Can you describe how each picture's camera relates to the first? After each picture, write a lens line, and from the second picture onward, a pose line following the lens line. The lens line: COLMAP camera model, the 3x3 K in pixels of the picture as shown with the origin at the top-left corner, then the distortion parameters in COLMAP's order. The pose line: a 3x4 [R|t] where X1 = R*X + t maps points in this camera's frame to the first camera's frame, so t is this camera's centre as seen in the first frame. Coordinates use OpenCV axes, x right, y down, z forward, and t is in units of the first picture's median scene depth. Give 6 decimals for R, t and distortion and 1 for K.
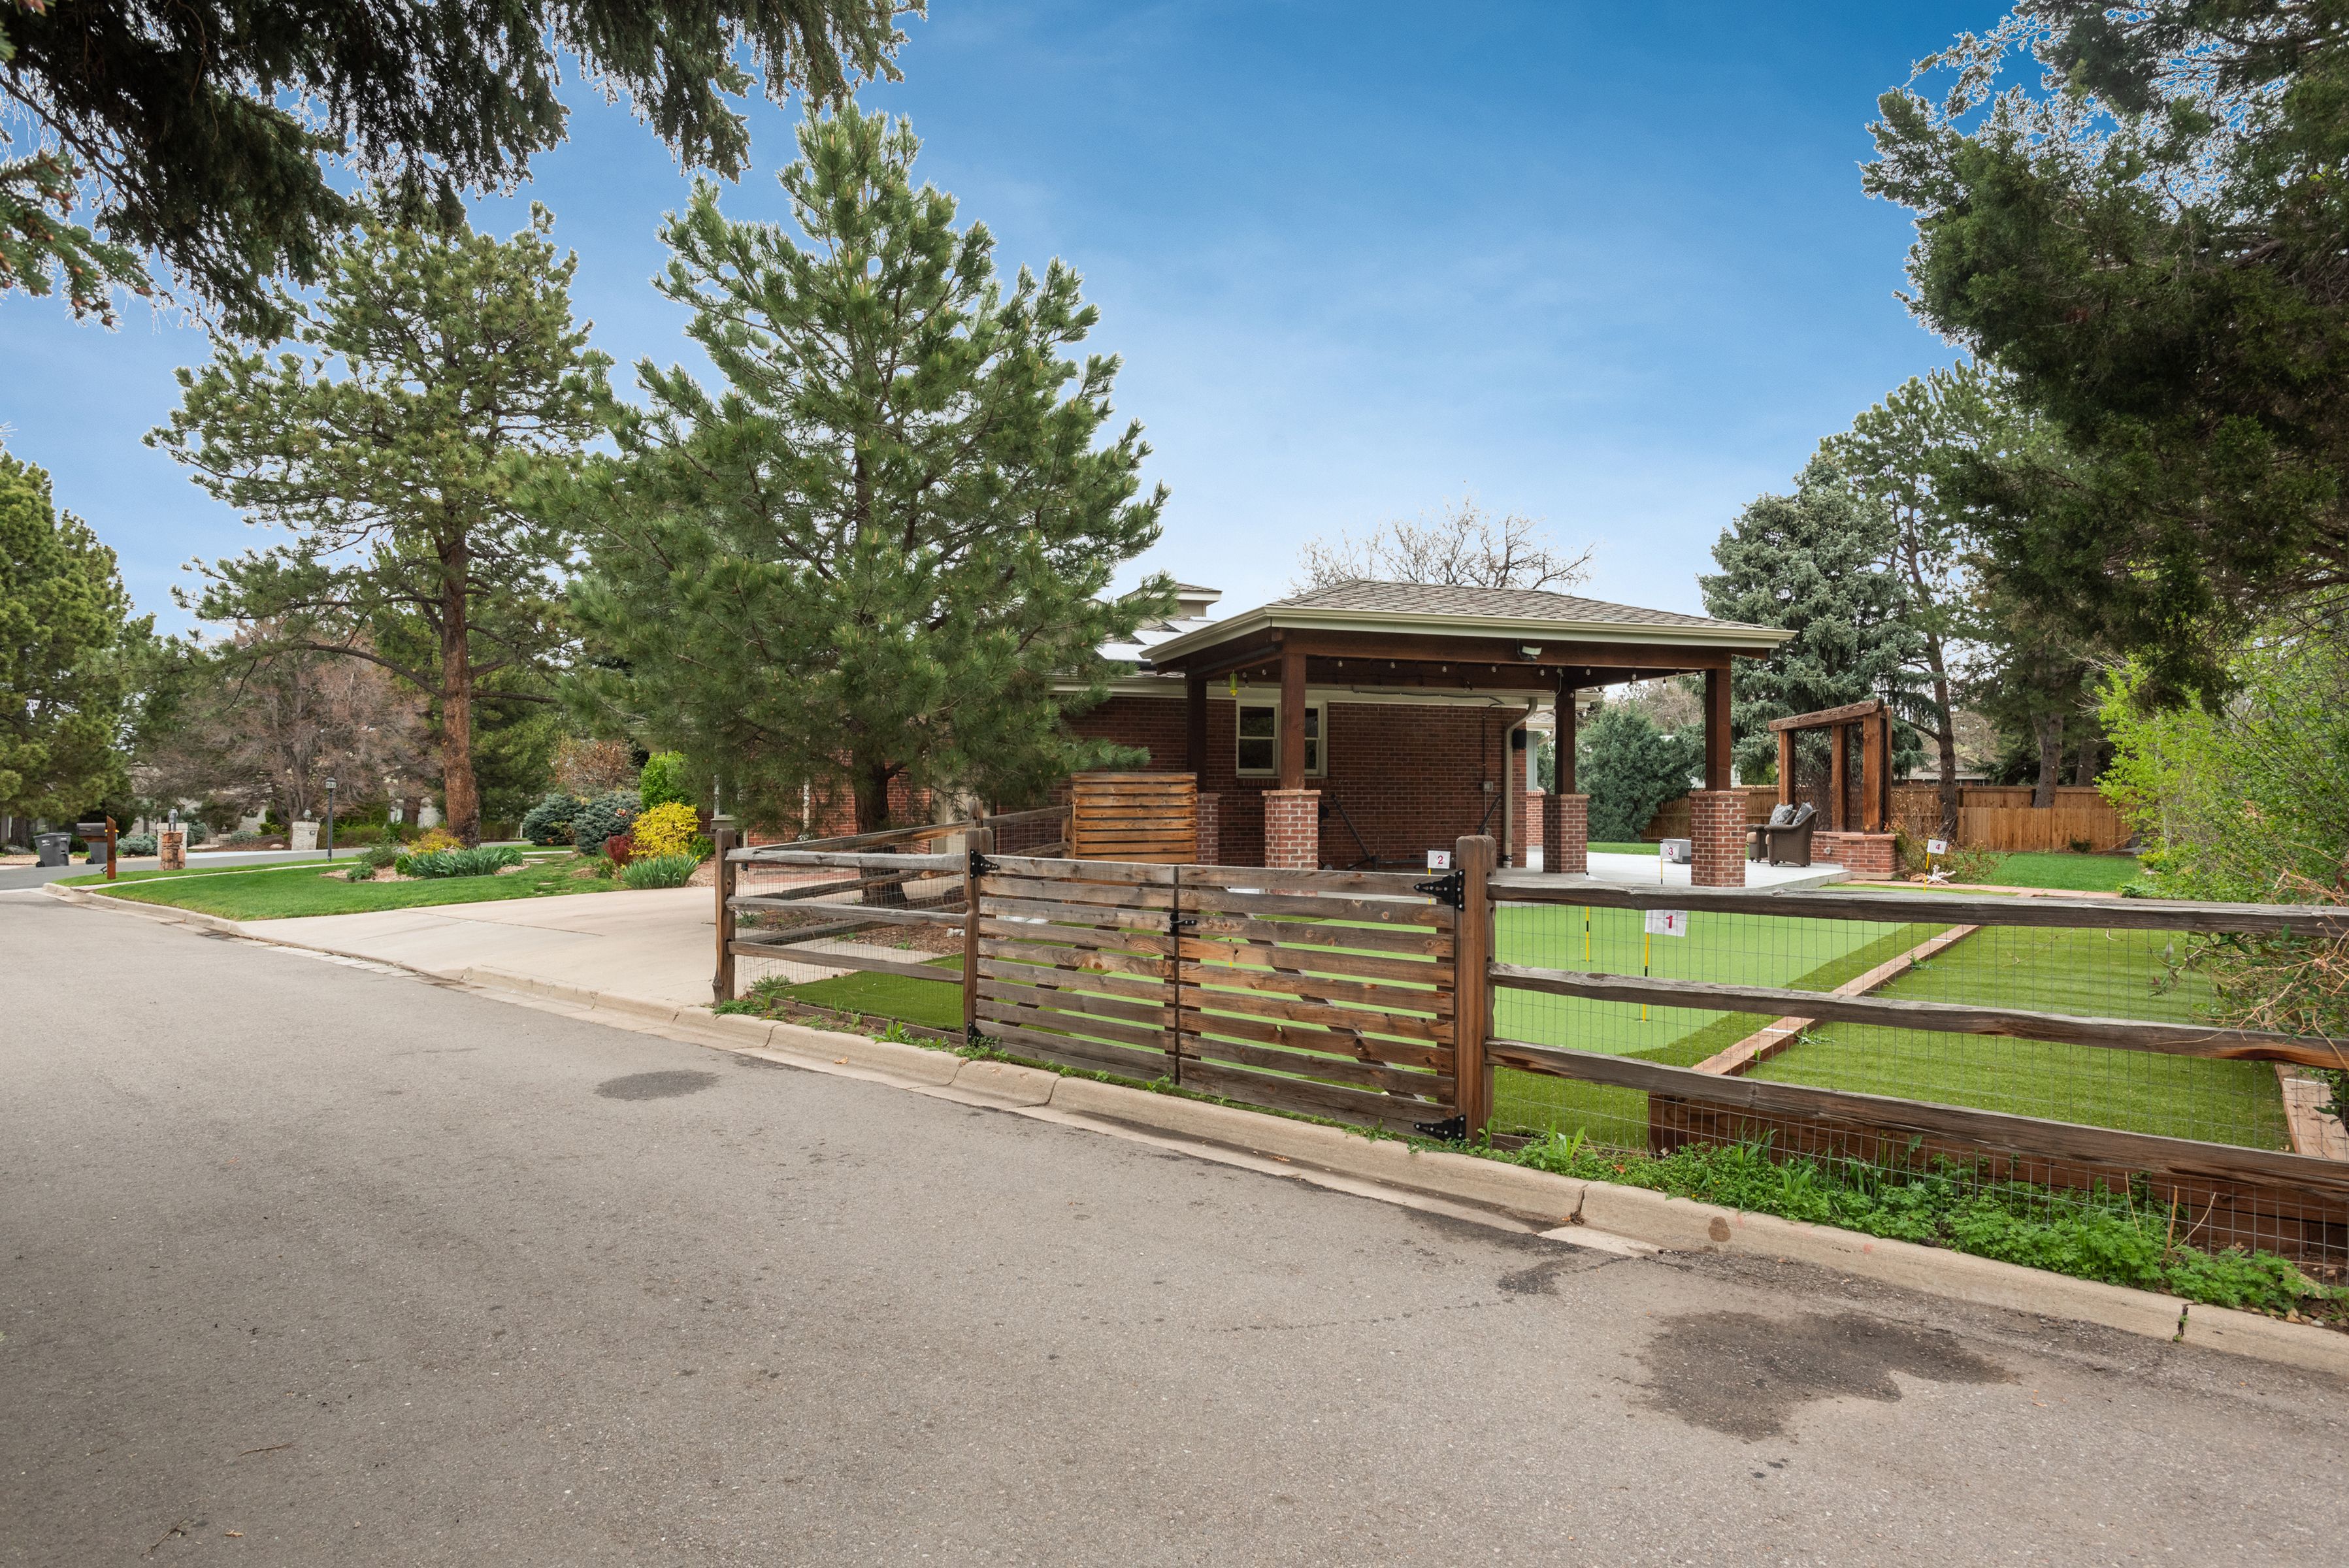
lens RADIAL K [[1365.5, 0, 1174.5], [0, 1365.5, 784.0], [0, 0, 1]] dist [-0.000760, -0.000277]
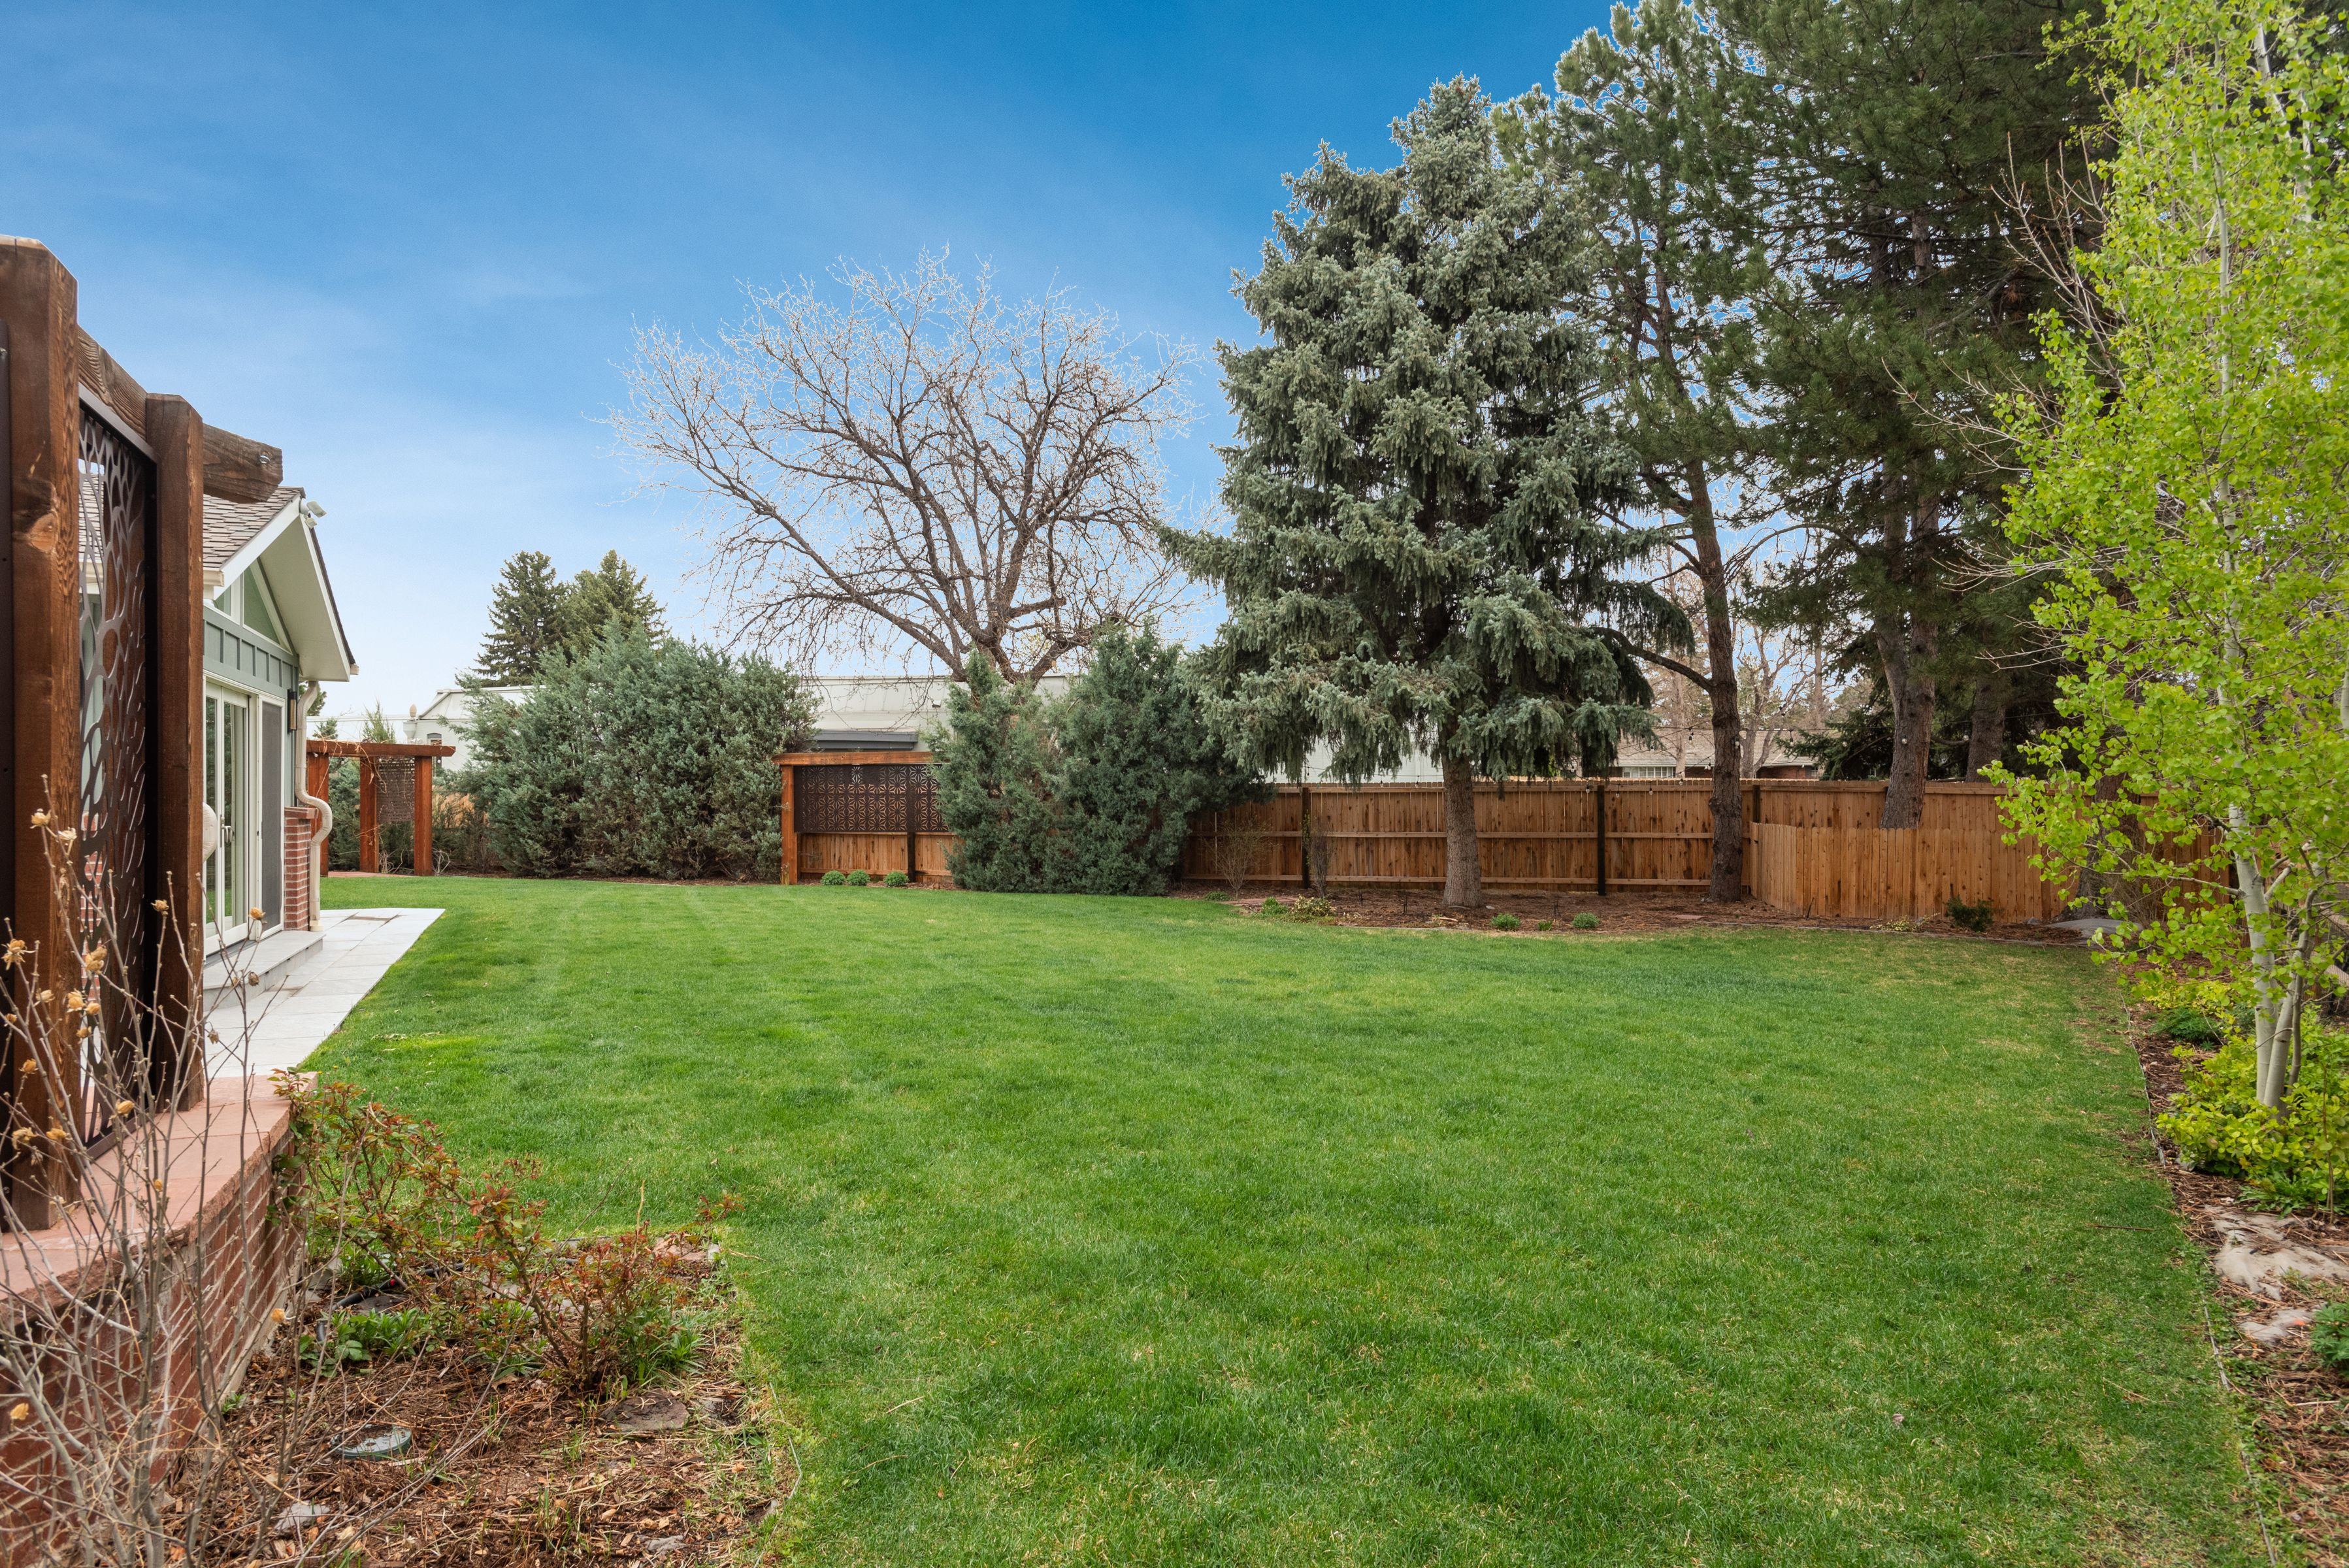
lens RADIAL K [[1486.5, 0, 1174.5], [0, 1486.5, 784.0], [0, 0, 1]] dist [0.000023, 0.000010]
pose [[0.996868, 0.001121, 0.079071, 0.318286], [-0.001839, 0.999958, 0.009008, -0.002297], [-0.079057, -0.009125, 0.996828, 0.466575]]
